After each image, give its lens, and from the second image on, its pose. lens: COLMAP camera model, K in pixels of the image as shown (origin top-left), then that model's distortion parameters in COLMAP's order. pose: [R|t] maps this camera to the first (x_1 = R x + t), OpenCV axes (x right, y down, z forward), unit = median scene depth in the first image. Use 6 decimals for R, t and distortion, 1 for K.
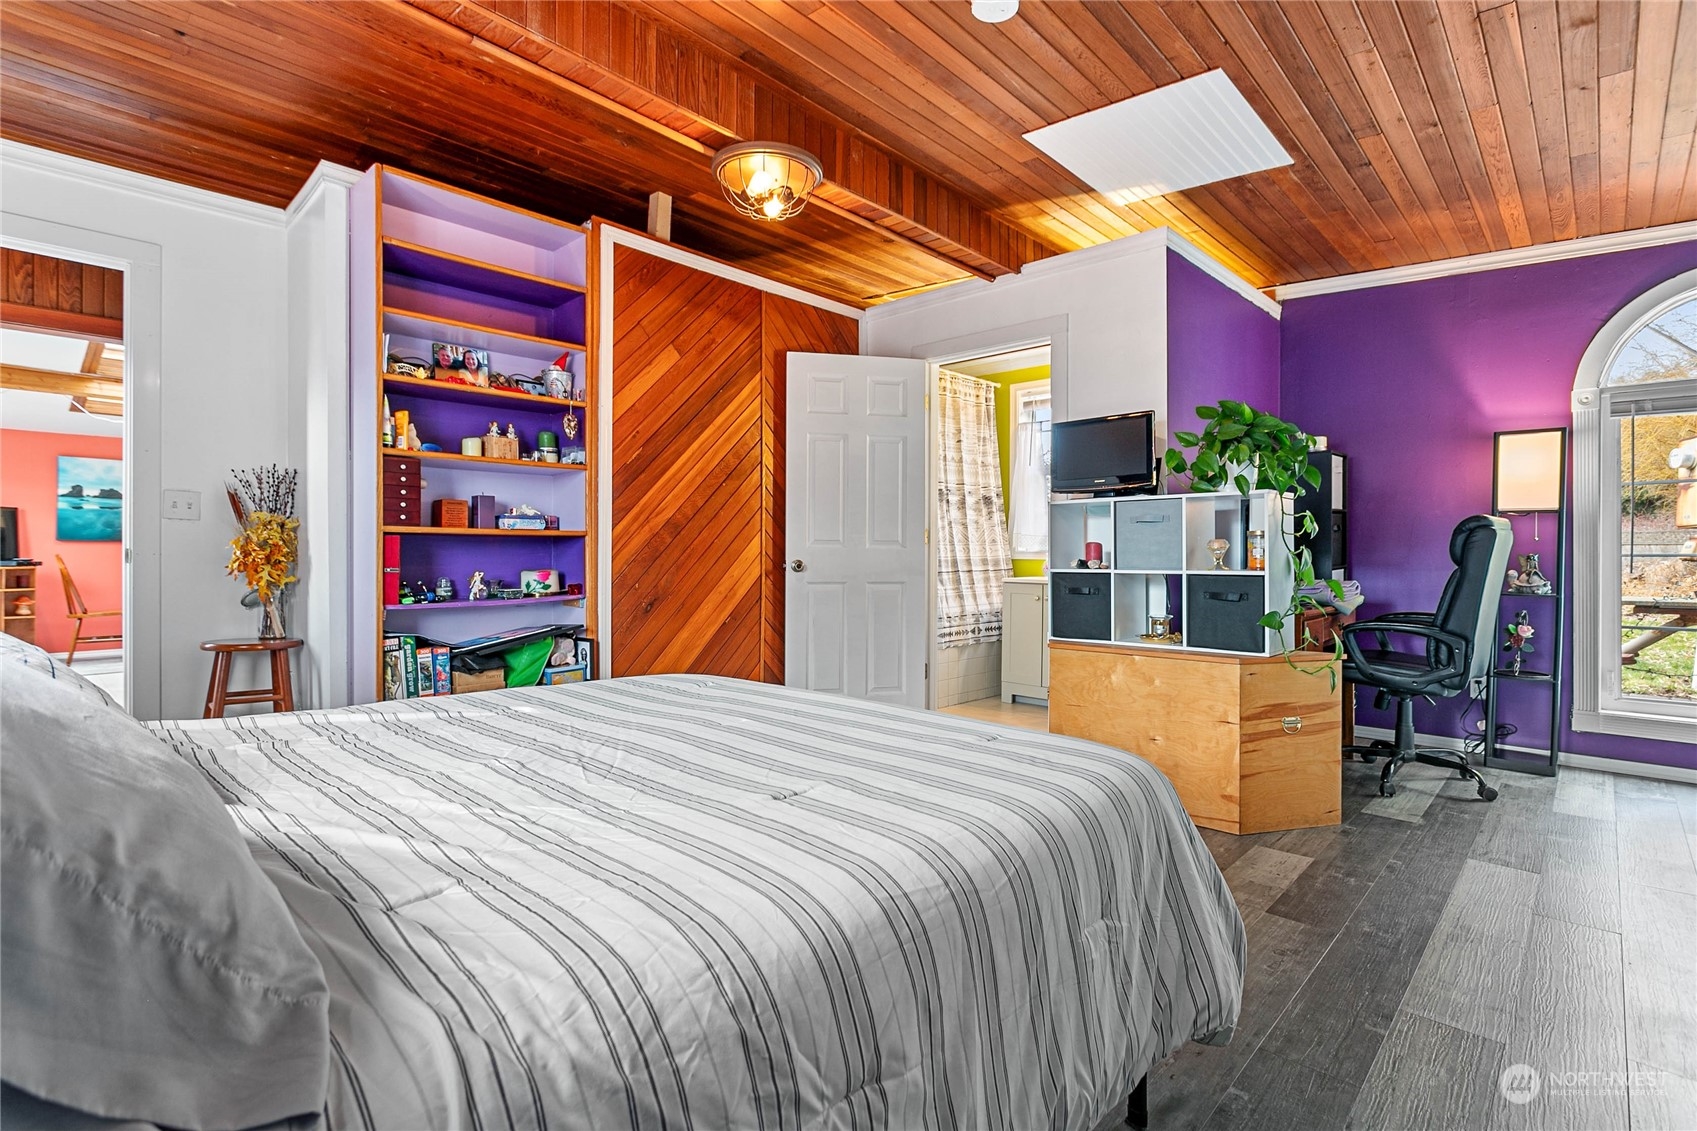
lens RADIAL K [[811.4, 0, 839.8], [0, 811.4, 554.4], [0, 0, 1]] dist [0.003107, 0.001006]
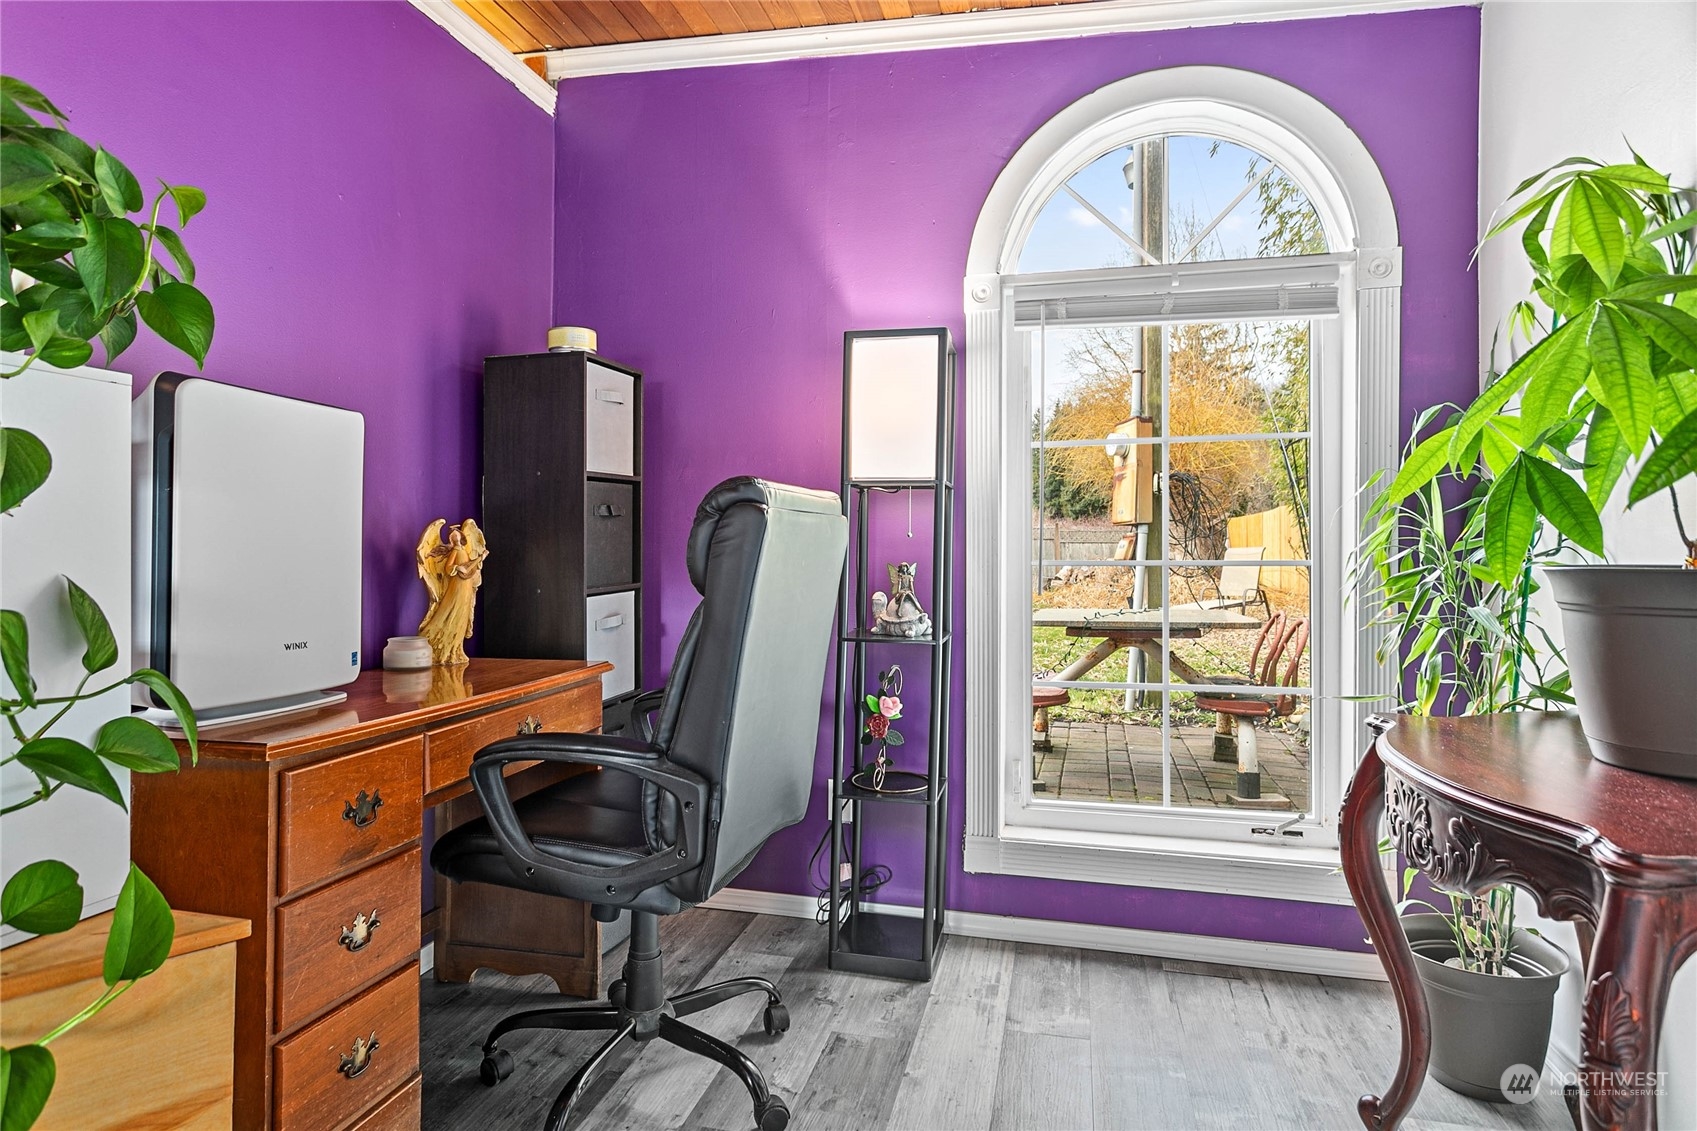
lens RADIAL K [[896.5, 0, 848.5], [0, 896.5, 565.5], [0, 0, 1]] dist [-0.002936, 0.000185]
pose [[0.876326, -0.009938, 0.481615, 0.527179], [0.003568, 0.999894, 0.014141, -0.007275], [-0.481705, -0.010674, 0.876269, 0.489755]]
